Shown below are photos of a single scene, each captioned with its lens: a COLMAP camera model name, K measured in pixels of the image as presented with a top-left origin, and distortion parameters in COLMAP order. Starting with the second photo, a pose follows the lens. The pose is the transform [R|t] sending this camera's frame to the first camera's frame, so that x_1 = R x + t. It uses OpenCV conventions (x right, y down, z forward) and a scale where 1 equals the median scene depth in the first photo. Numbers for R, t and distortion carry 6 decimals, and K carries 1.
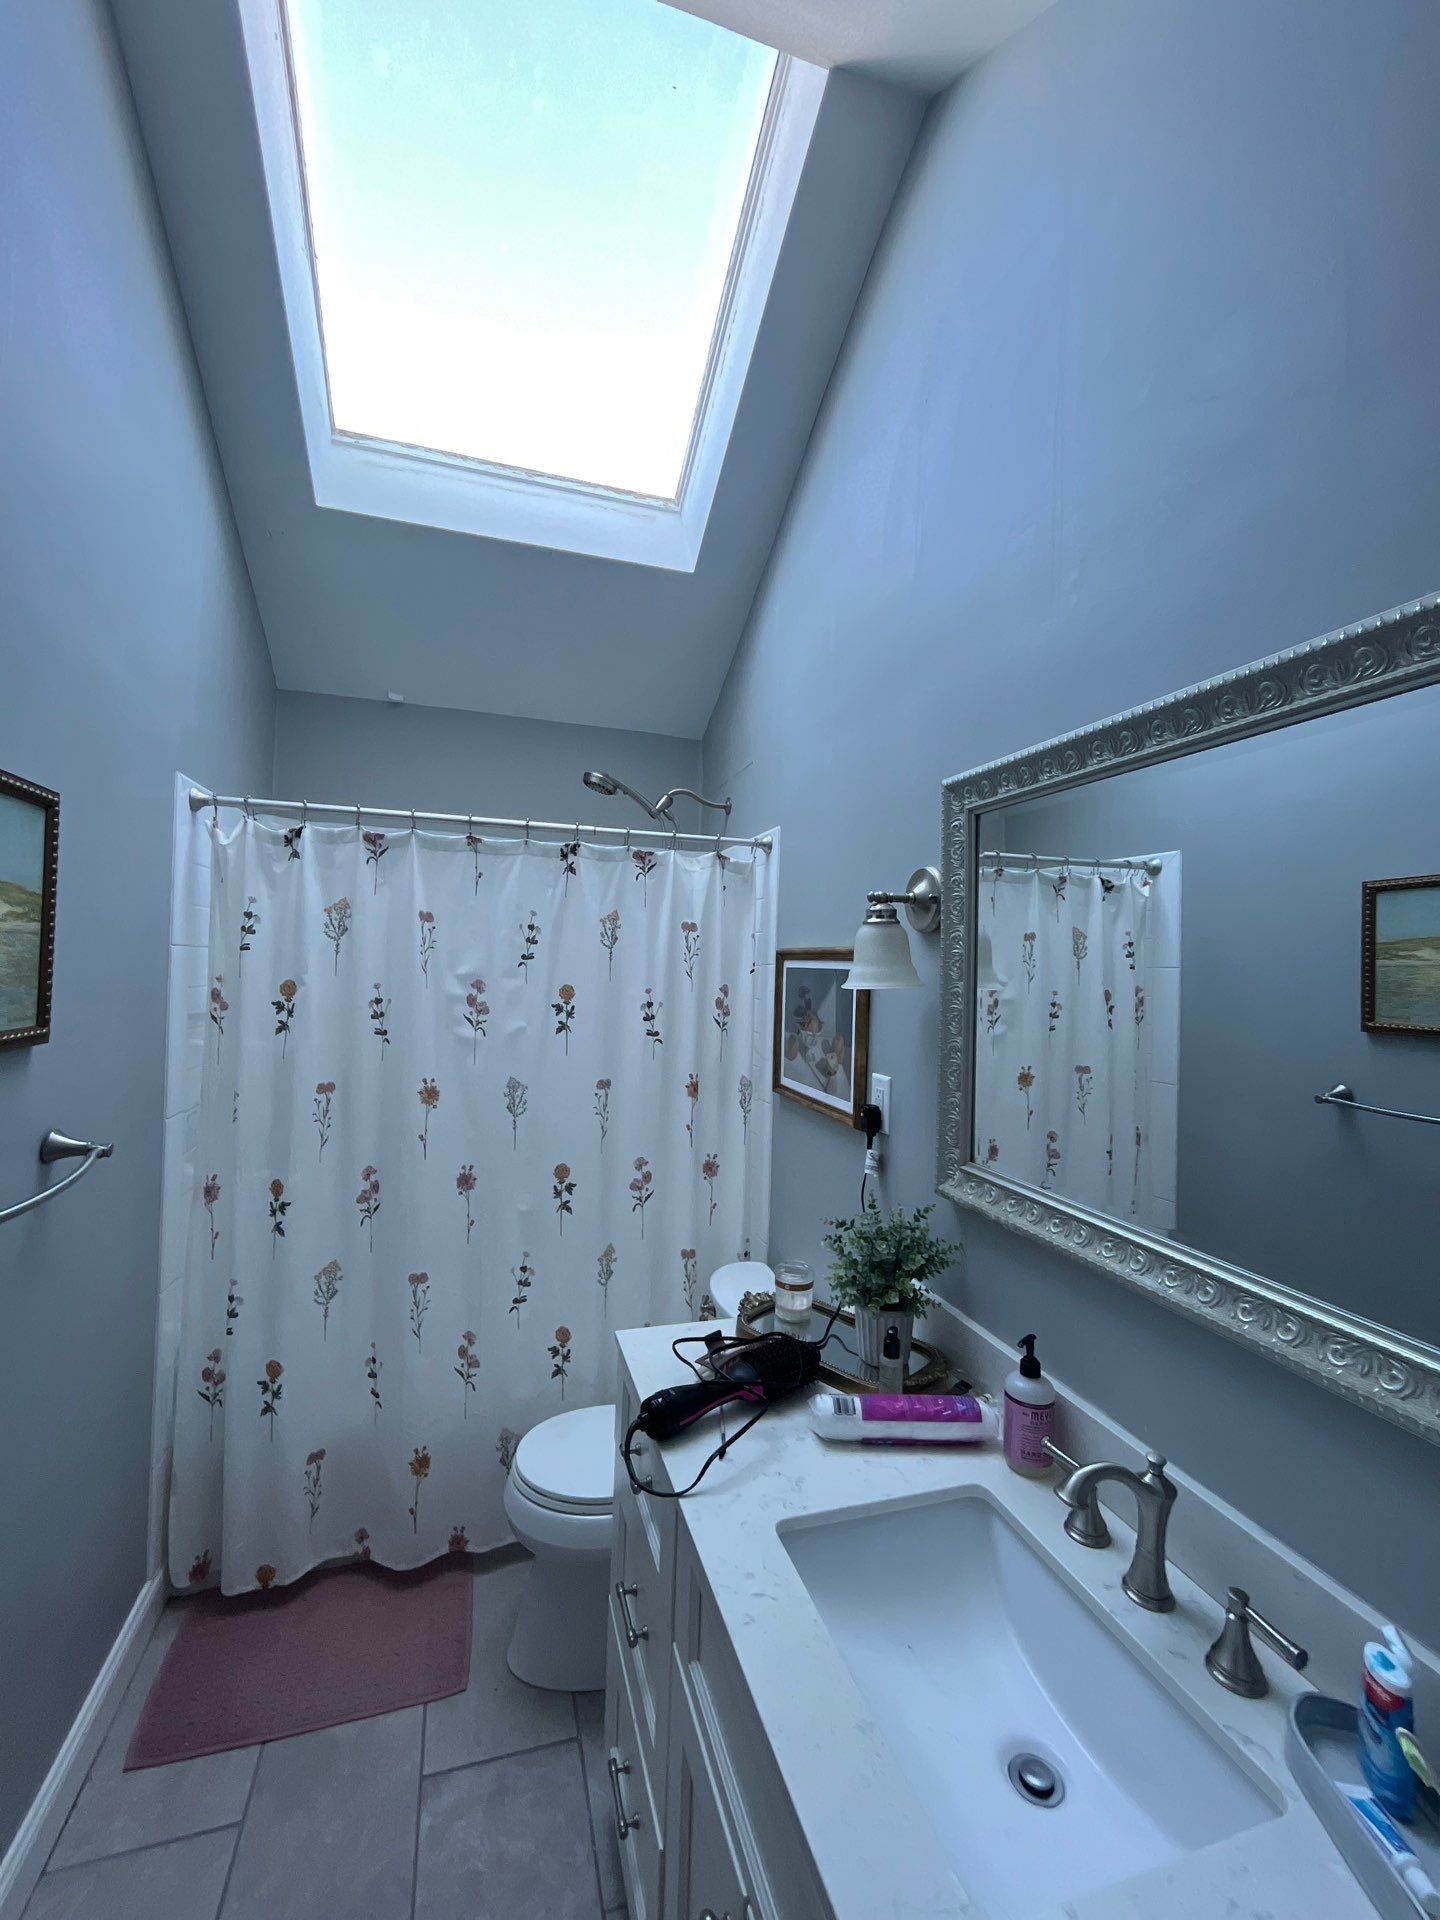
lens RADIAL K [[775.0, 0, 743.2], [0, 775.0, 956.7], [0, 0, 1]] dist [0.000161, 0.002376]
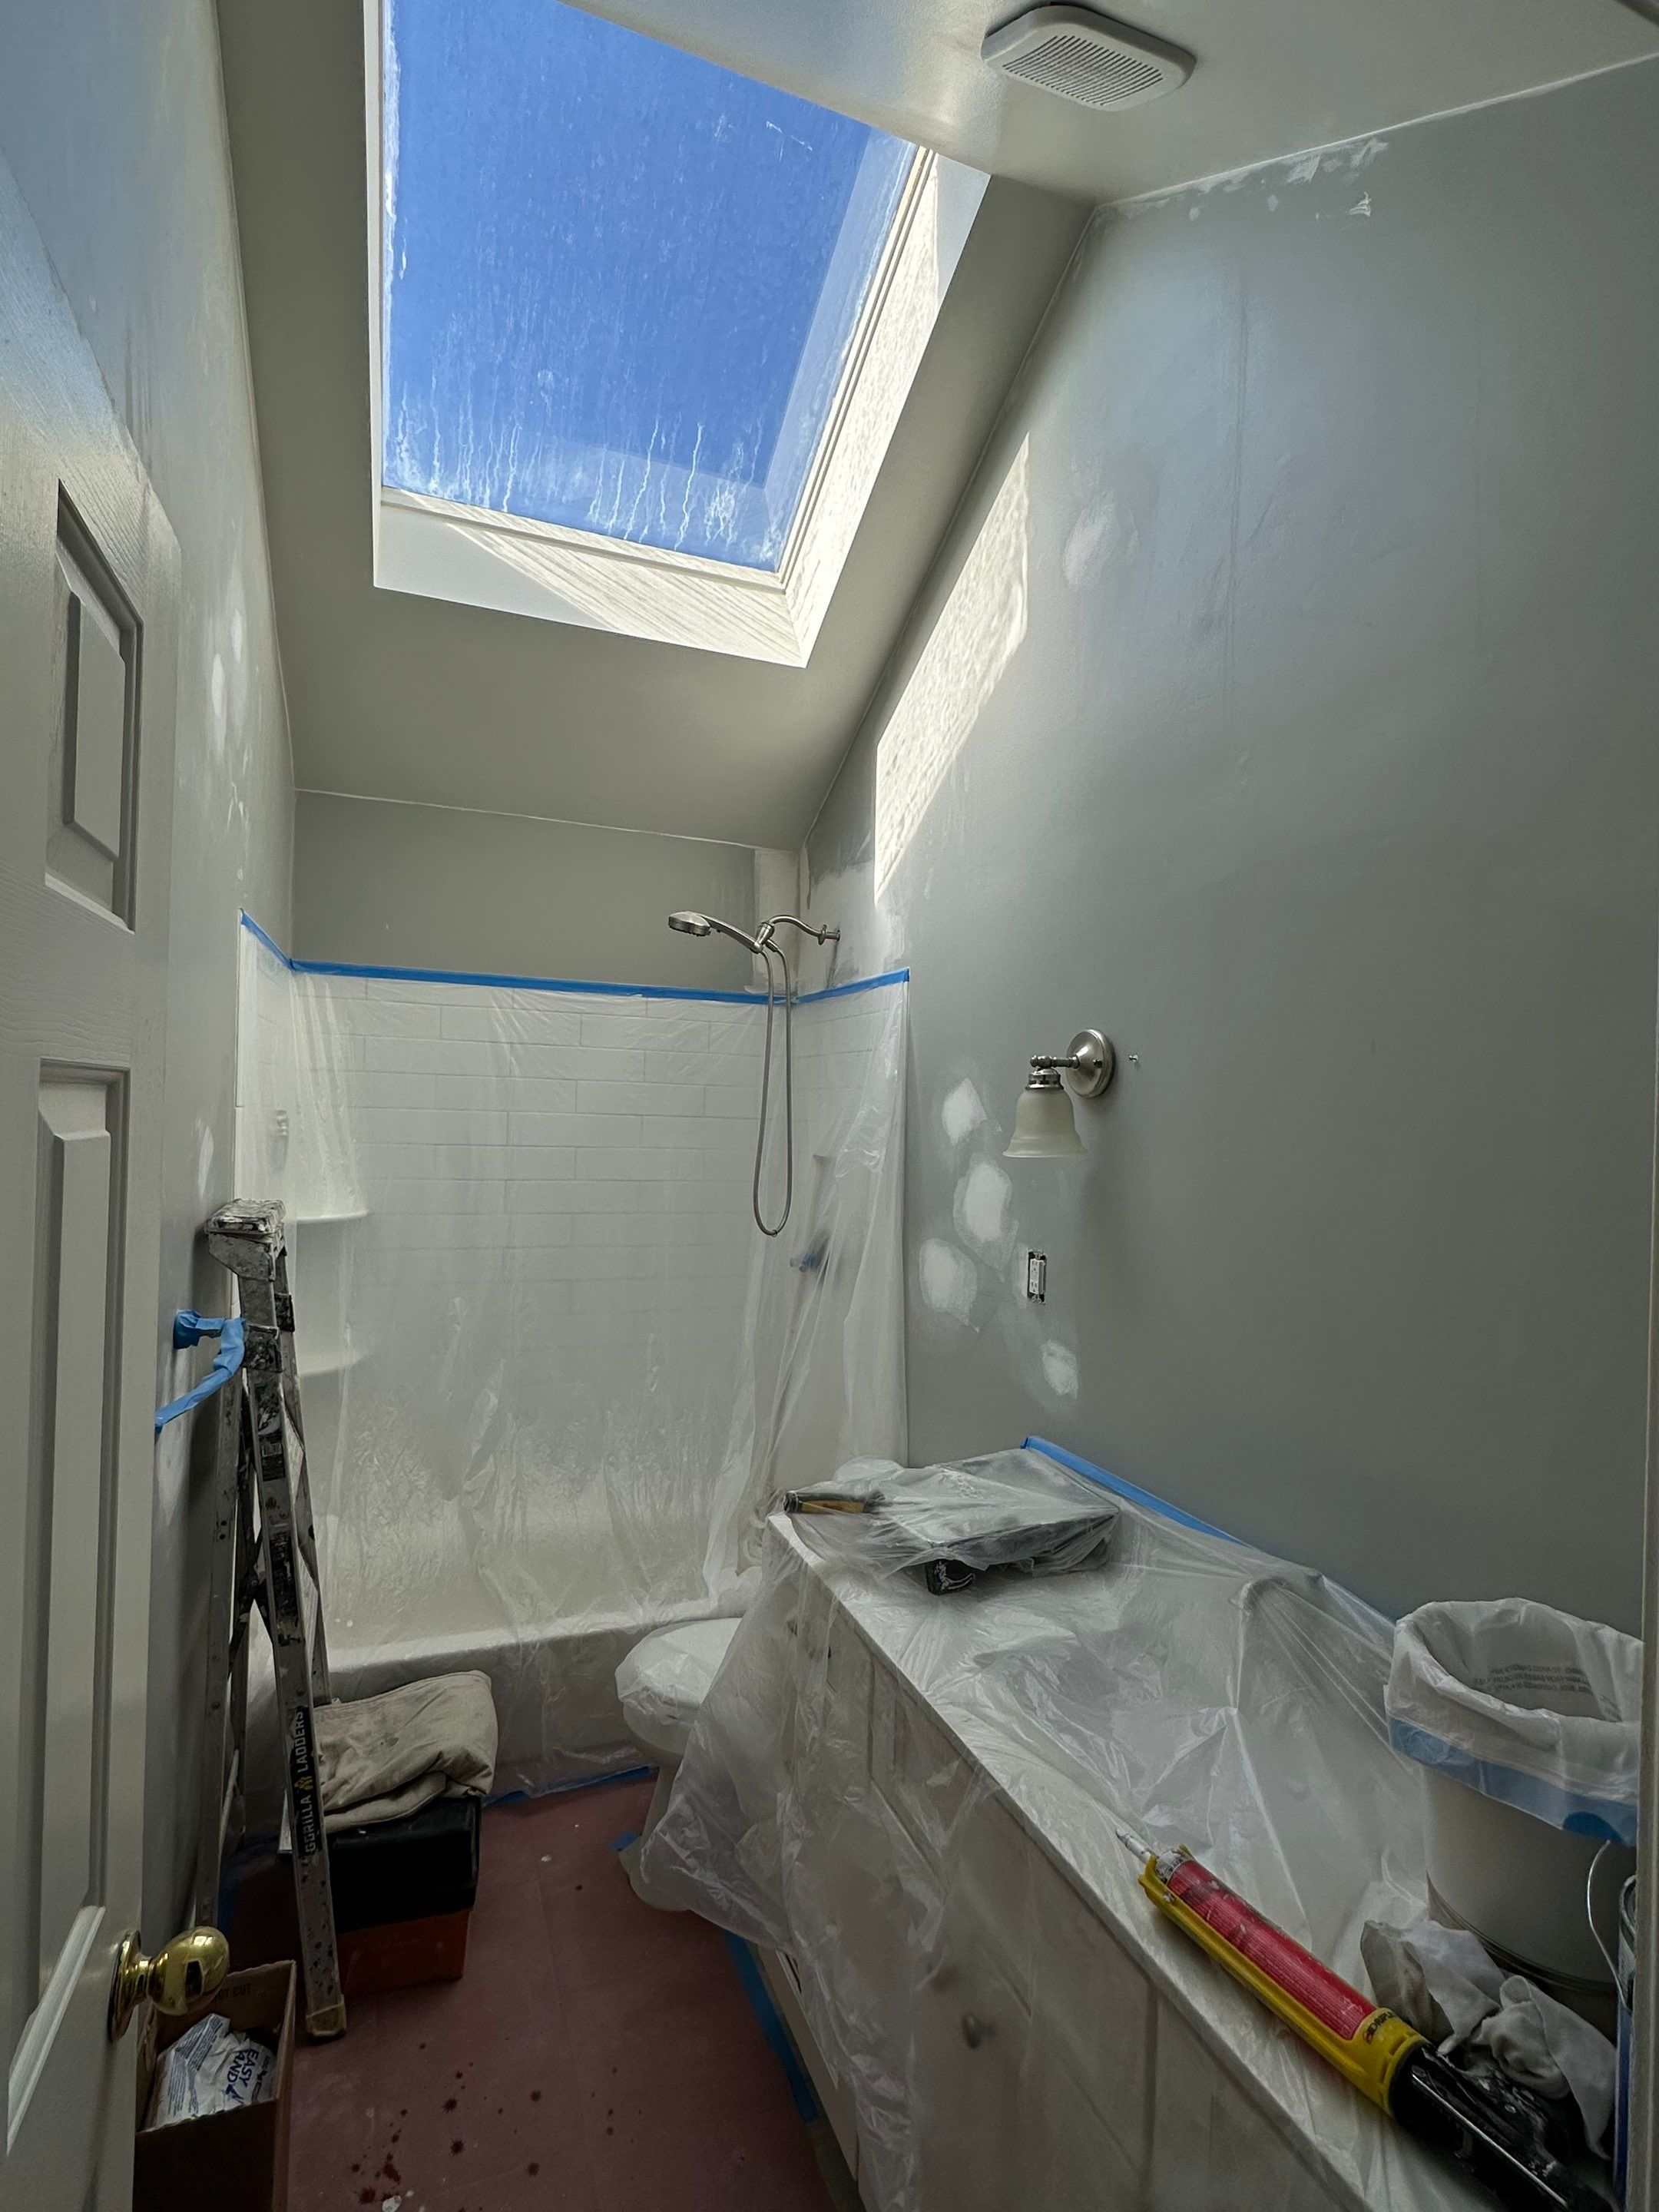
lens RADIAL K [[1081.5, 0, 856.3], [0, 1081.5, 1100.2], [0, 0, 1]] dist [0.018515, -0.002707]
pose [[0.996377, -0.000894, 0.085046, -0.134160], [0.000656, 0.999996, 0.002828, -0.027765], [-0.085048, -0.002762, 0.996373, -0.243878]]
